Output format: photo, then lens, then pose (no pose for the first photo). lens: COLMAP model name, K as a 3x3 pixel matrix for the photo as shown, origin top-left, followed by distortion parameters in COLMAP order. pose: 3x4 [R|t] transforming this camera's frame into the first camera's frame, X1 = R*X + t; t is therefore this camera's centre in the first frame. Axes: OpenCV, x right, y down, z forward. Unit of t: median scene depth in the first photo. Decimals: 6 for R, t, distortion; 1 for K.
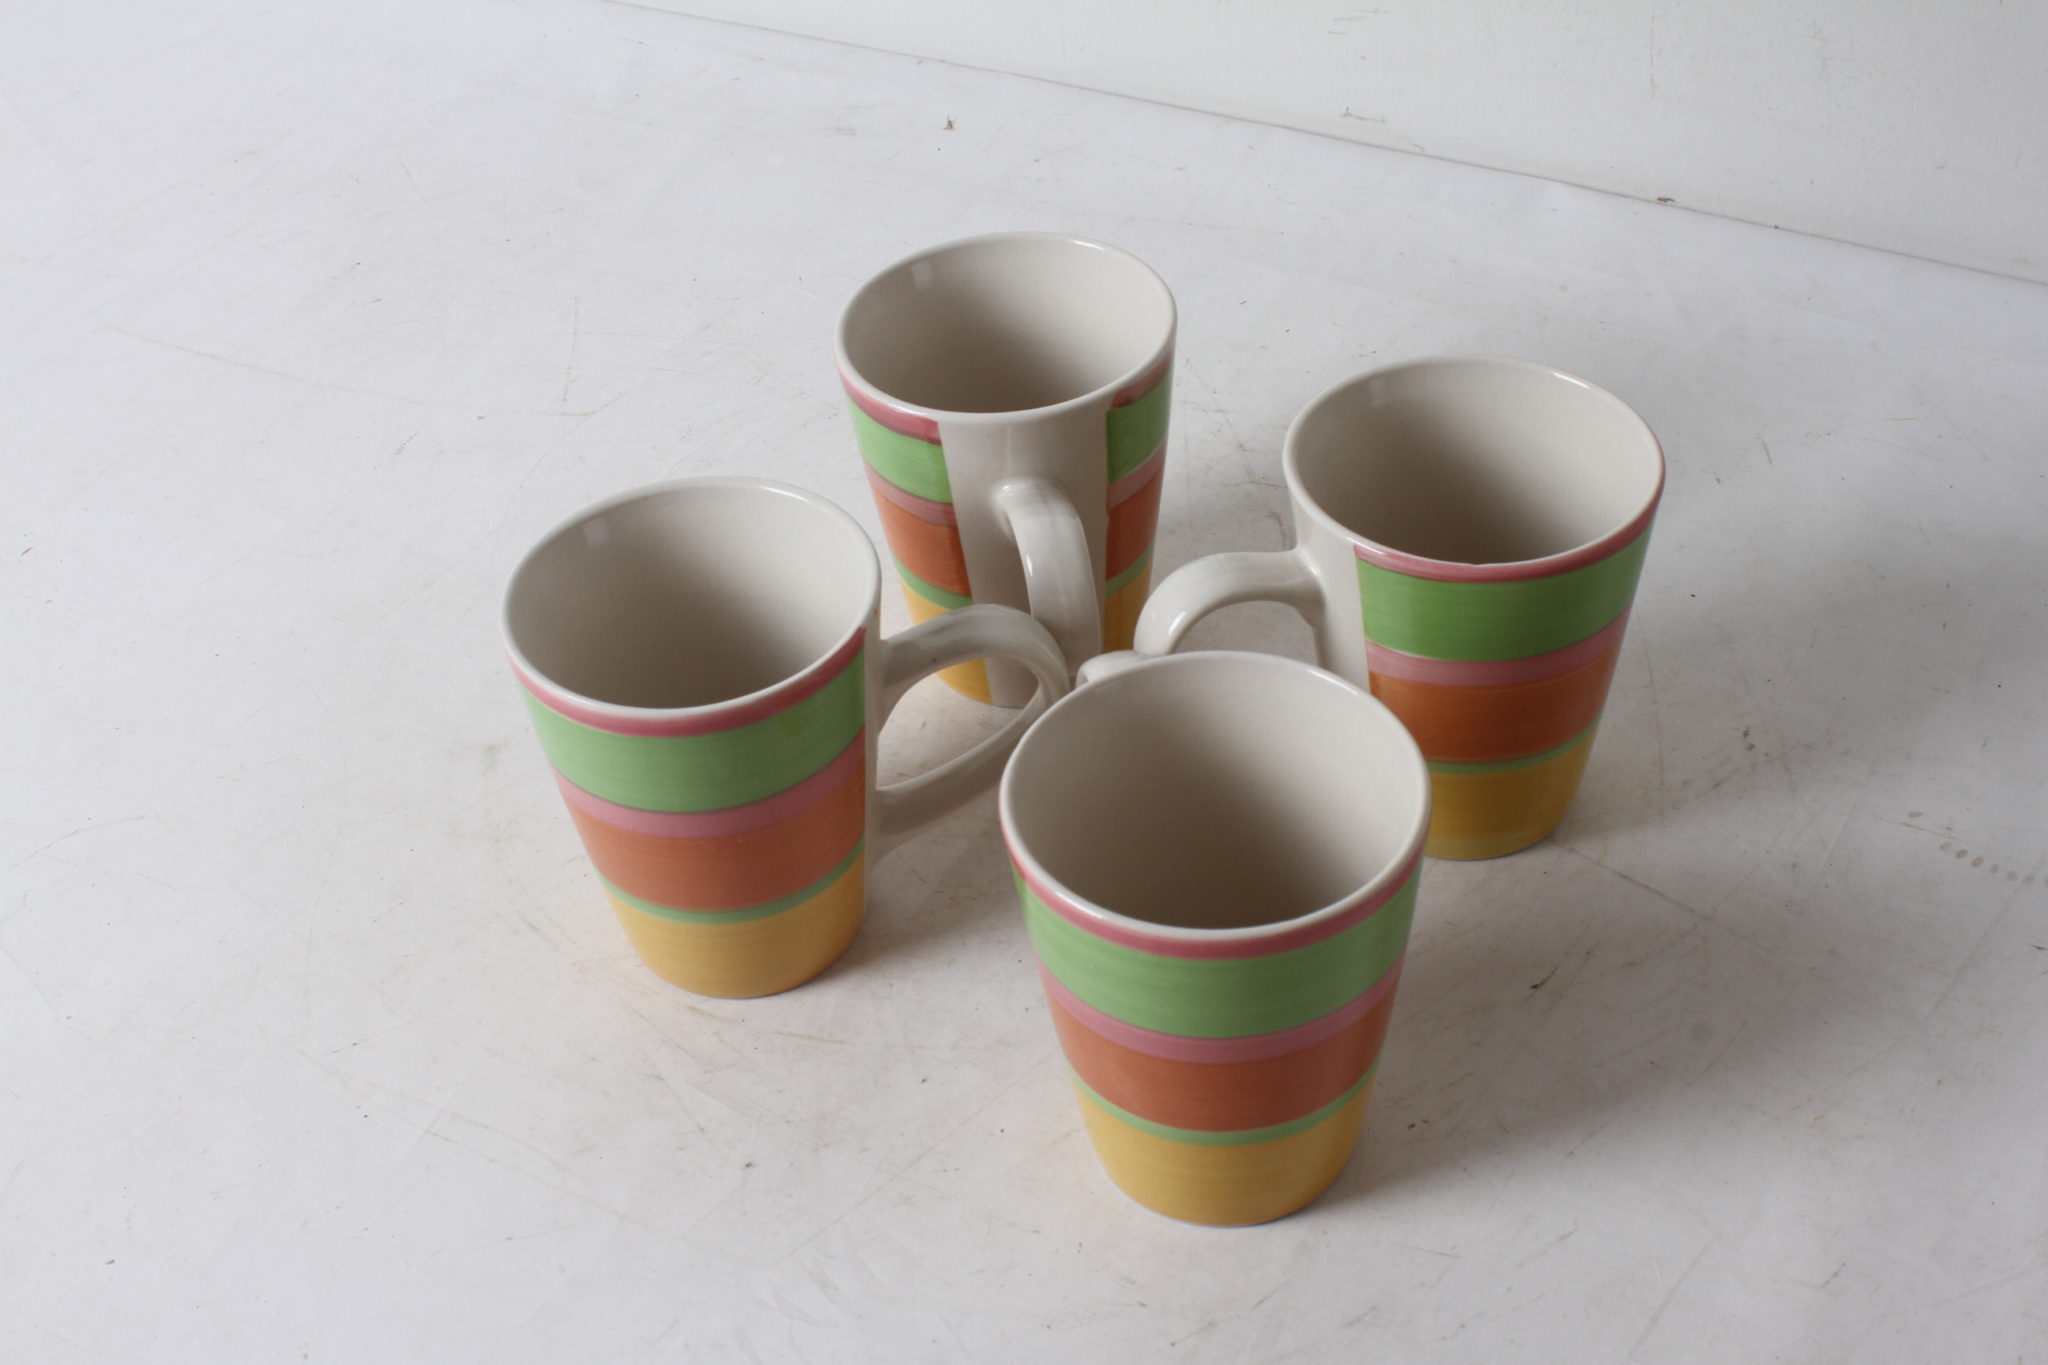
lens RADIAL K [[2706.1, 0, 1024.0], [0, 2706.1, 682.5], [0, 0, 1]] dist [-0.174917, 0.182753]
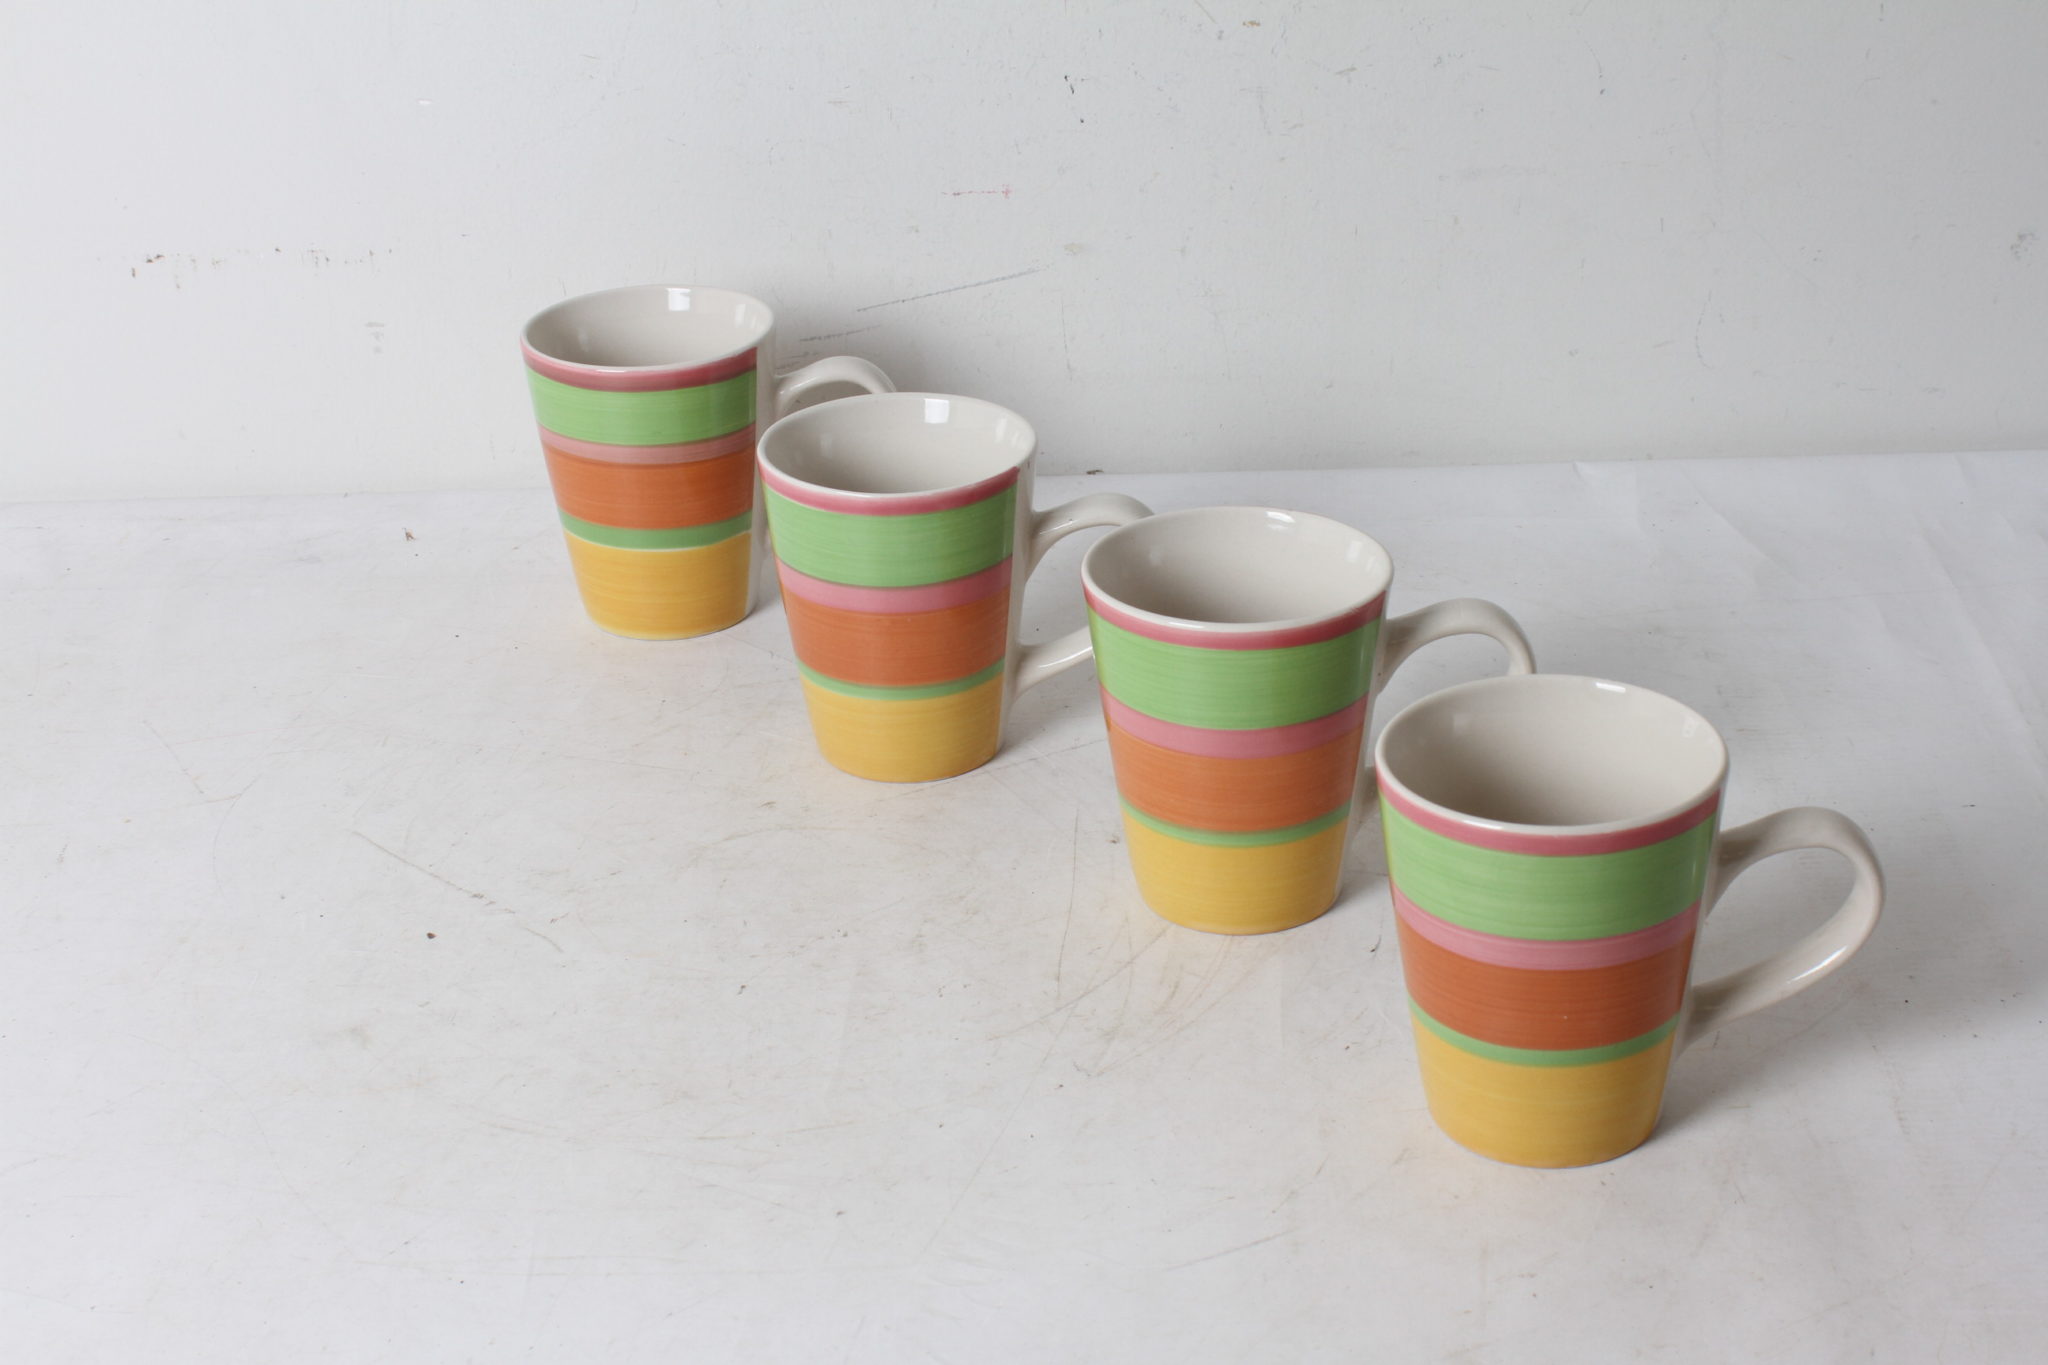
lens RADIAL K [[3393.8, 0, 1024.0], [0, 3393.8, 682.5], [0, 0, 1]] dist [-0.053714, -0.013699]
pose [[0.893764, -0.164905, 0.417124, -0.407980], [0.275162, 0.935994, -0.219549, 0.212972], [-0.354221, 0.311001, 0.881933, -0.225502]]
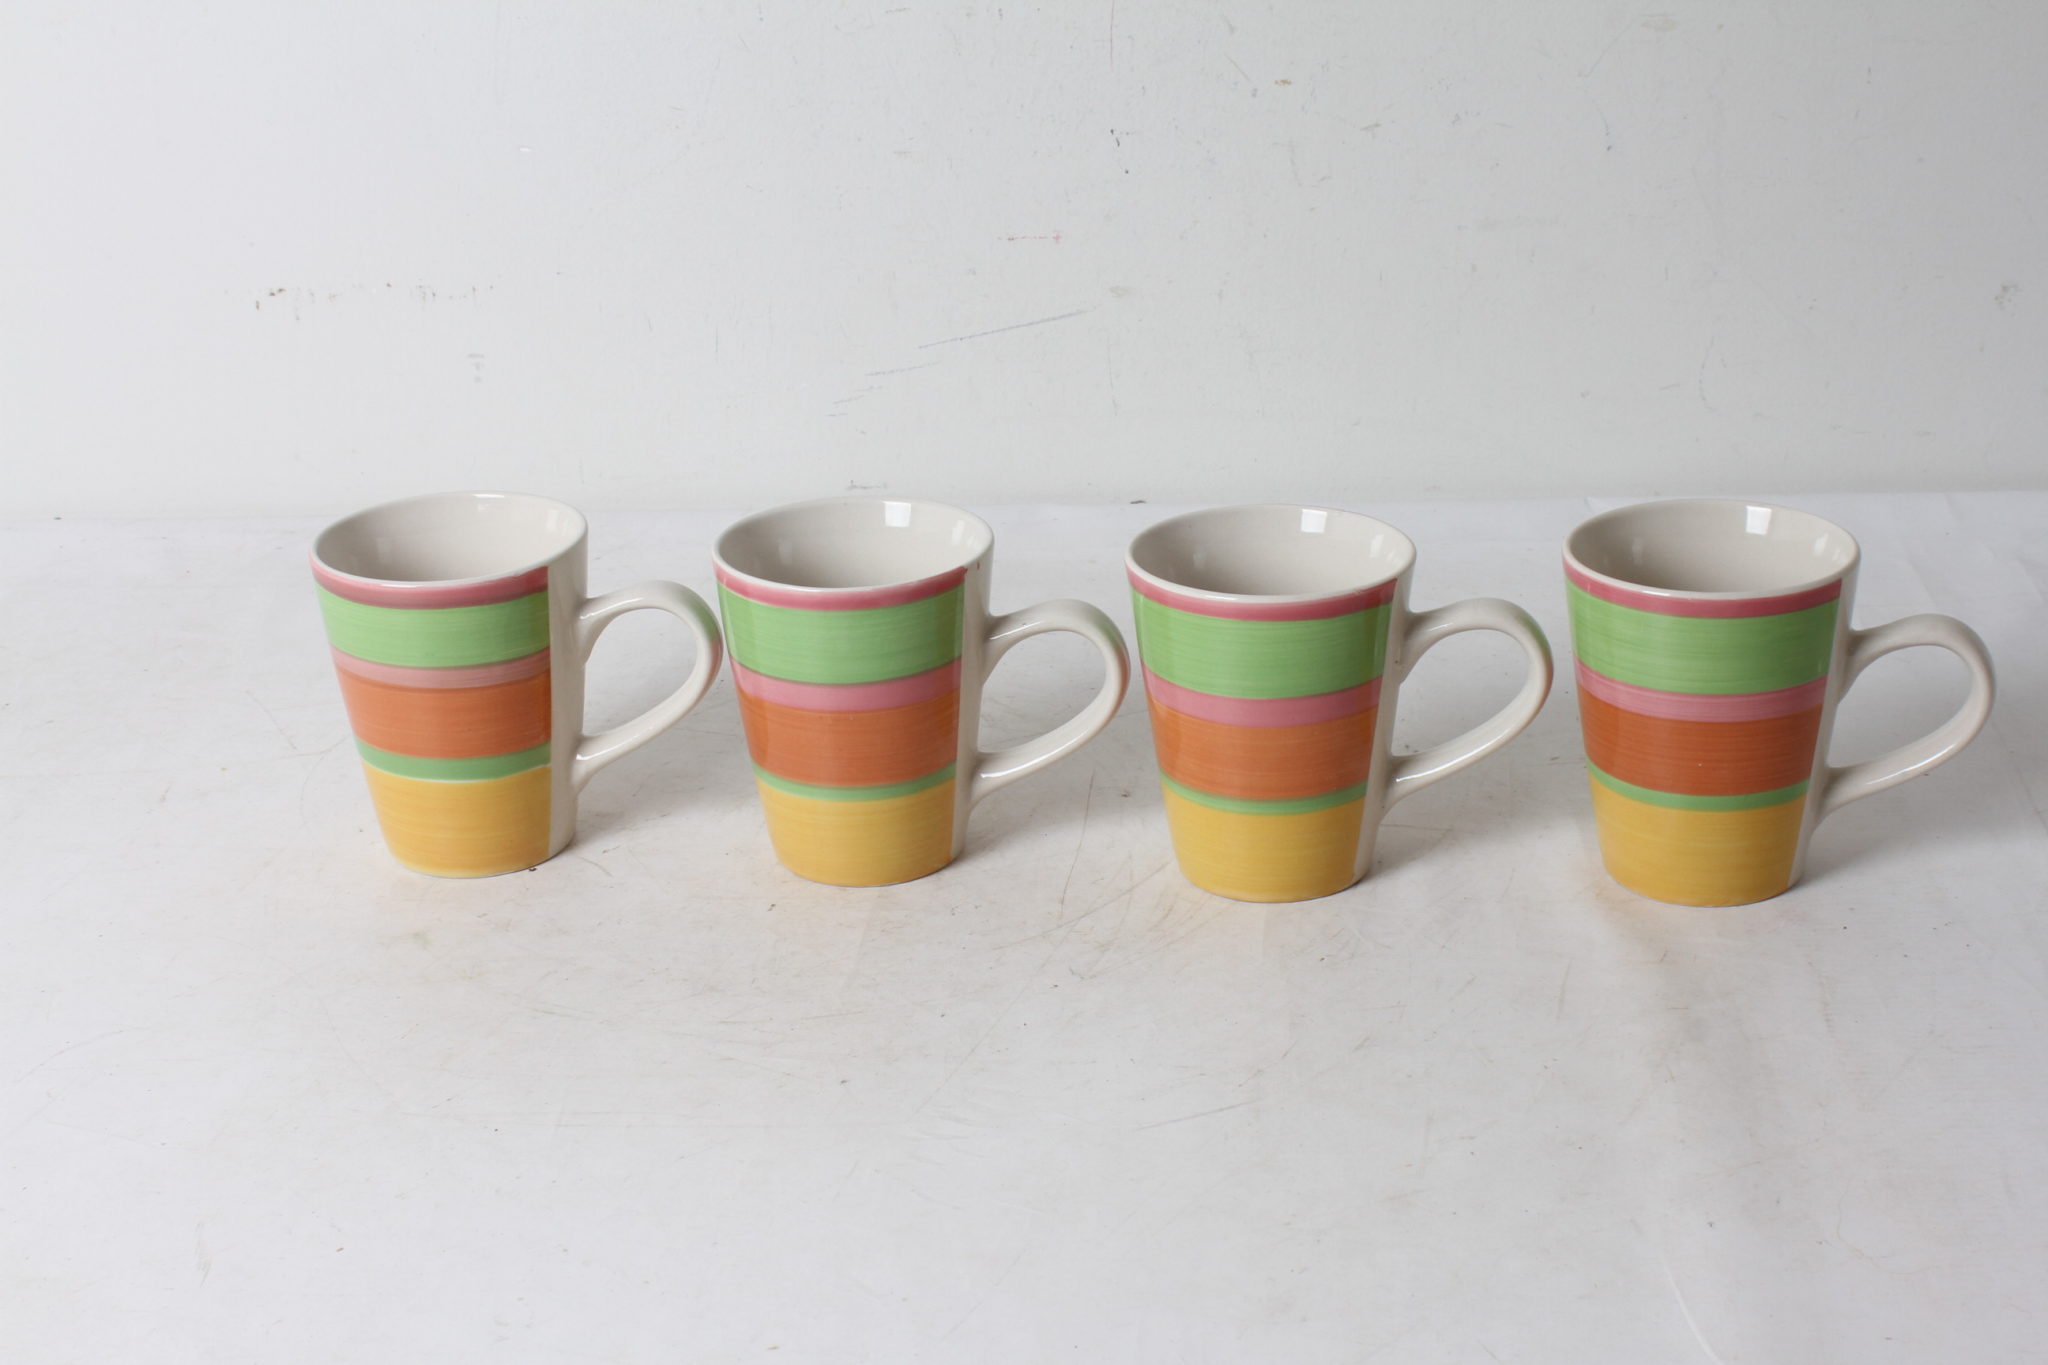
lens RADIAL K [[3340.6, 0, 1024.0], [0, 3340.6, 682.5], [0, 0, 1]] dist [-0.056721, -0.035766]
pose [[0.914037, -0.123232, 0.386459, -0.411846], [0.248067, 0.923625, -0.292197, 0.332398], [-0.320935, 0.362946, 0.874798, -0.280775]]
